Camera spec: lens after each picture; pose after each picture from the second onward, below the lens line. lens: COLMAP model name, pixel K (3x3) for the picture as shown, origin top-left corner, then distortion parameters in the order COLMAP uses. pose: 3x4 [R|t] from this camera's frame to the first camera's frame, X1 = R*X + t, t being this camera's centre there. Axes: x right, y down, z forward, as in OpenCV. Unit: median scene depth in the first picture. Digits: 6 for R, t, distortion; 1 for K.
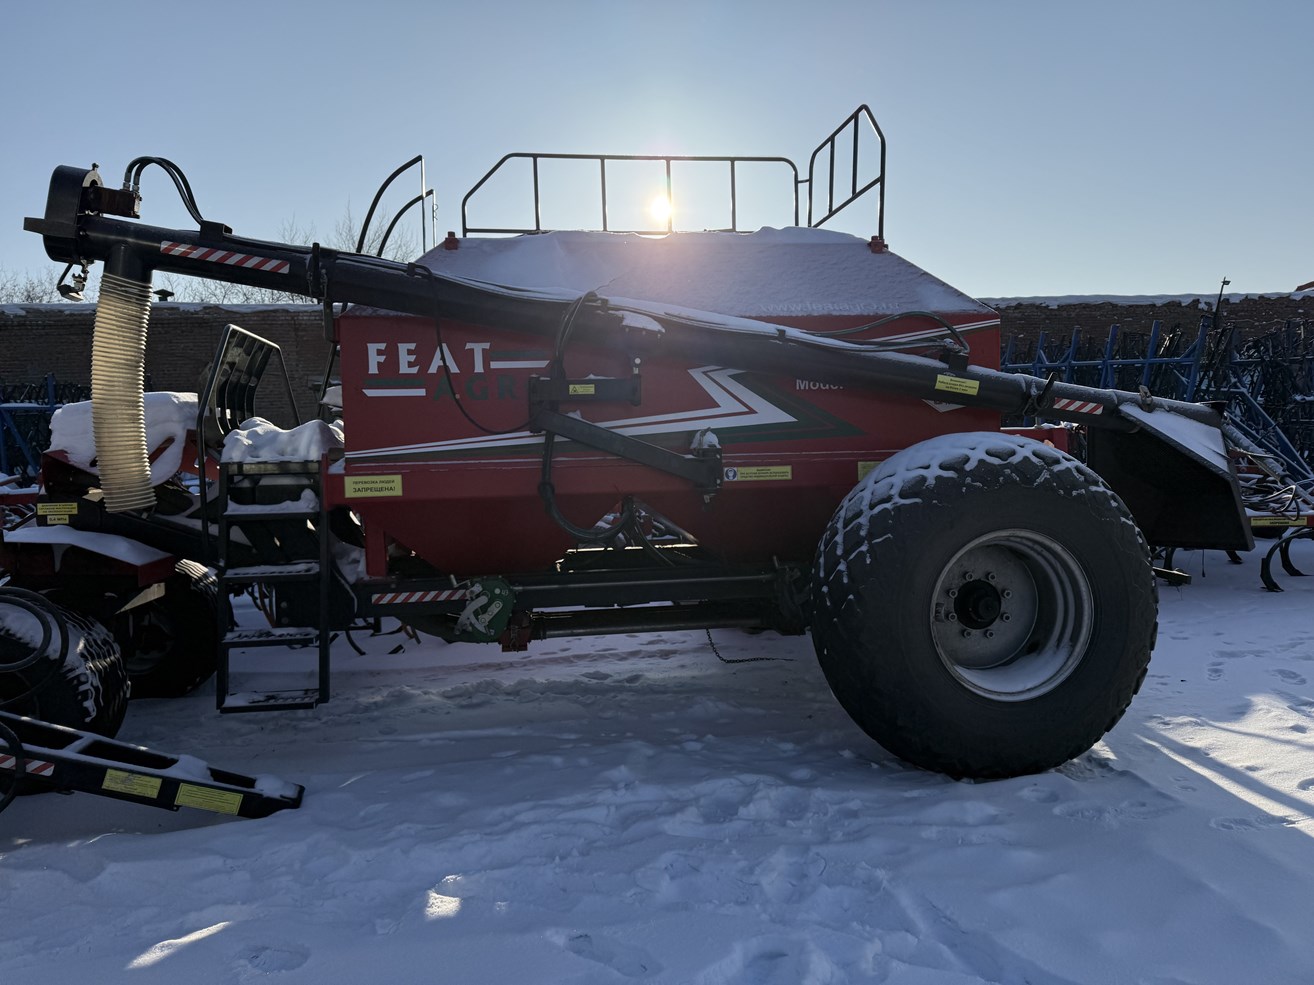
lens RADIAL K [[920.8, 0, 651.6], [0, 920.8, 489.5], [0, 0, 1]] dist [0.019163, -0.015672]
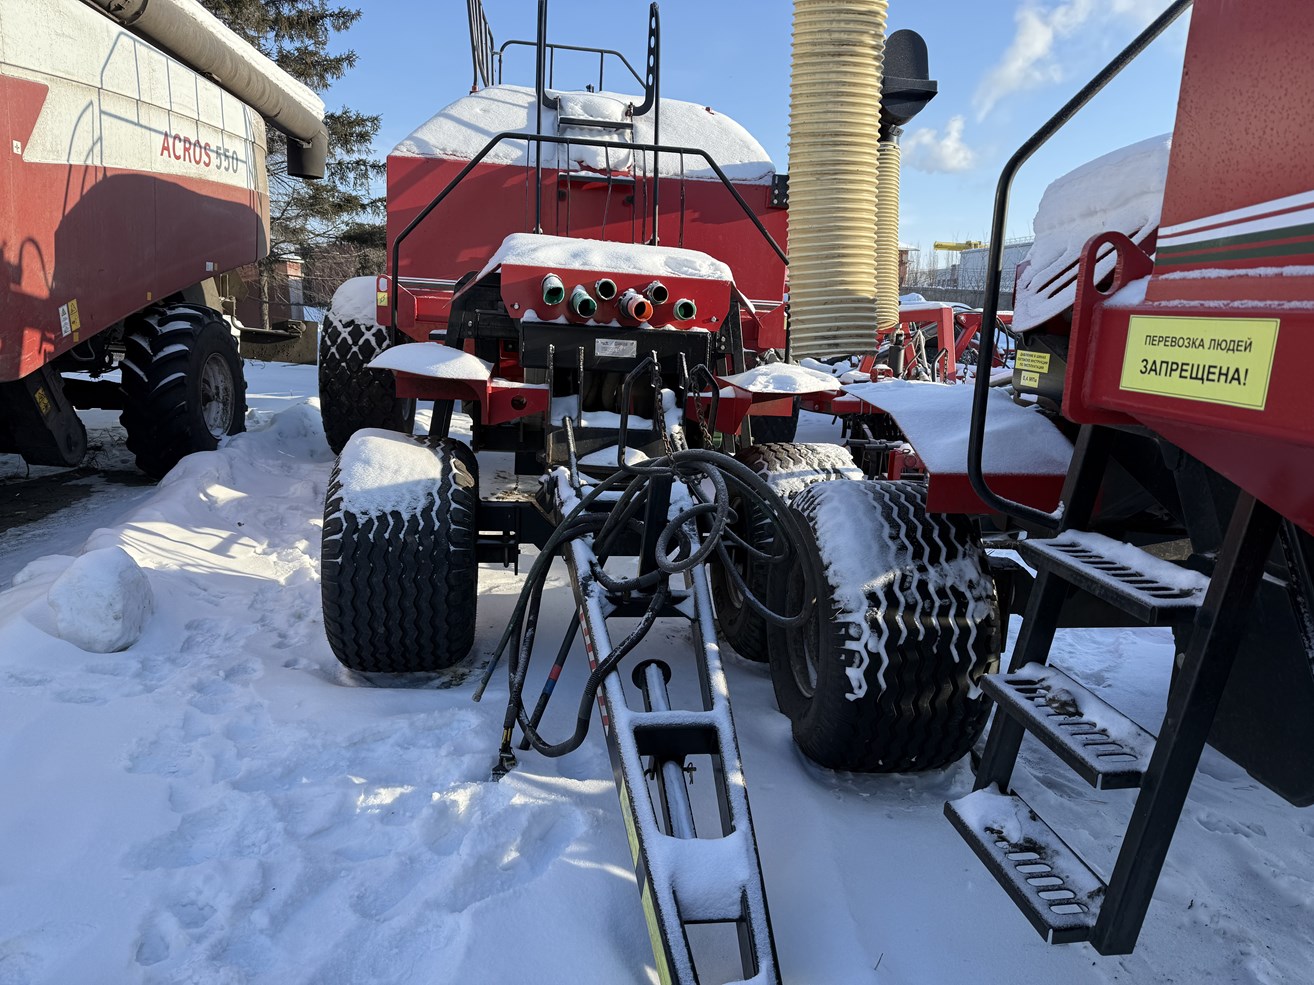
lens RADIAL K [[920.8, 0, 664.1], [0, 920.8, 492.0], [0, 0, 1]] dist [0.019163, -0.015672]
pose [[-0.010421, 0.228021, -0.973600, -0.006492], [-0.087710, 0.969692, 0.228044, -0.002951], [0.996092, 0.087771, 0.009895, 0.162943]]
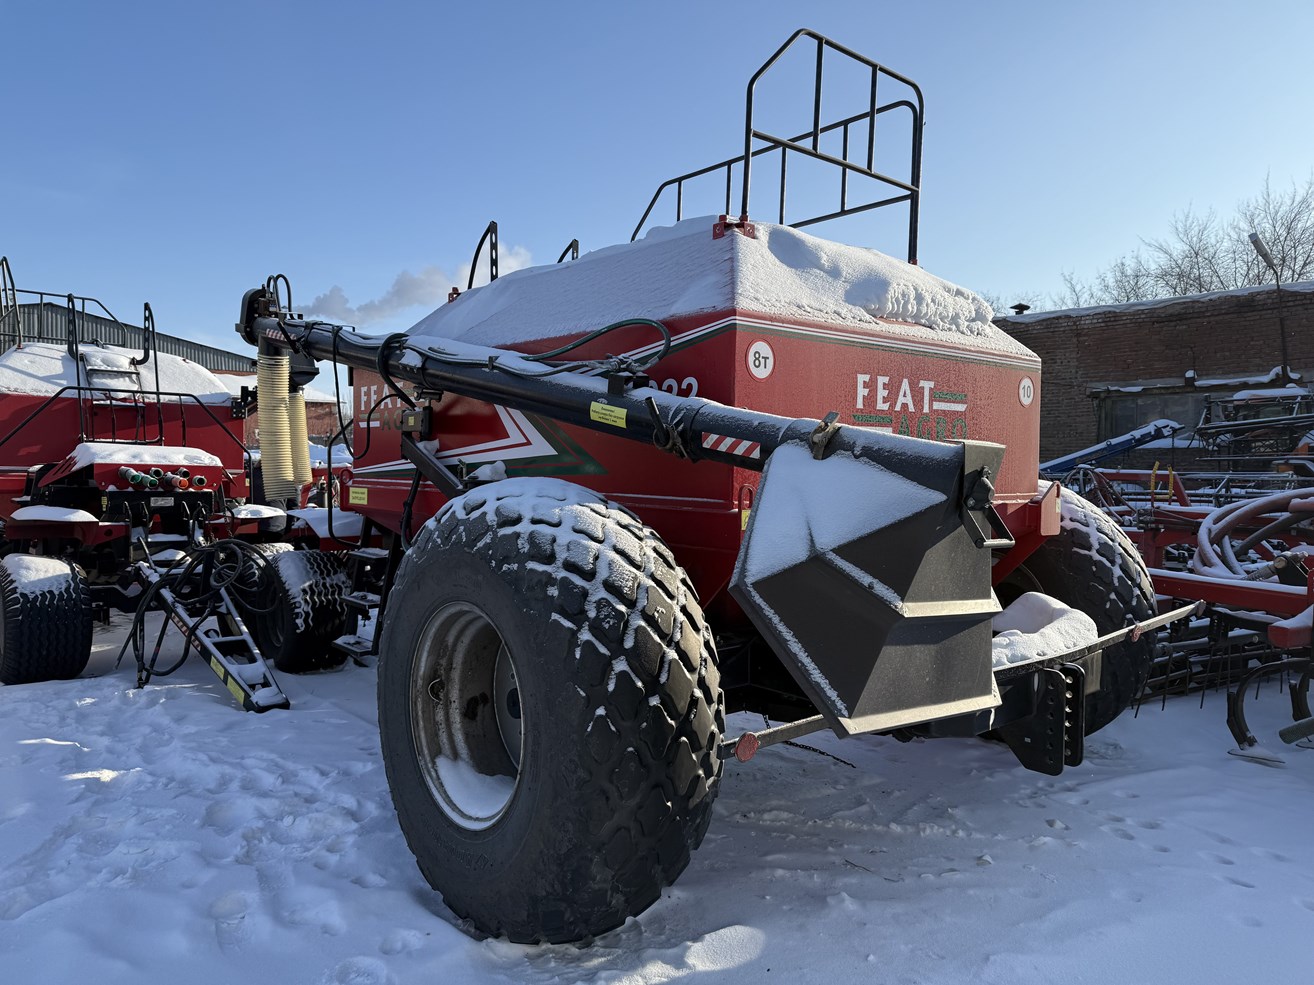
lens RADIAL K [[920.8, 0, 660.4], [0, 920.8, 487.4], [0, 0, 1]] dist [0.019163, -0.015672]
pose [[0.540481, 0.058727, -0.839304, 0.197239], [-0.063872, 0.997546, 0.028668, -0.015486], [0.838928, 0.038114, 0.542906, 0.124042]]
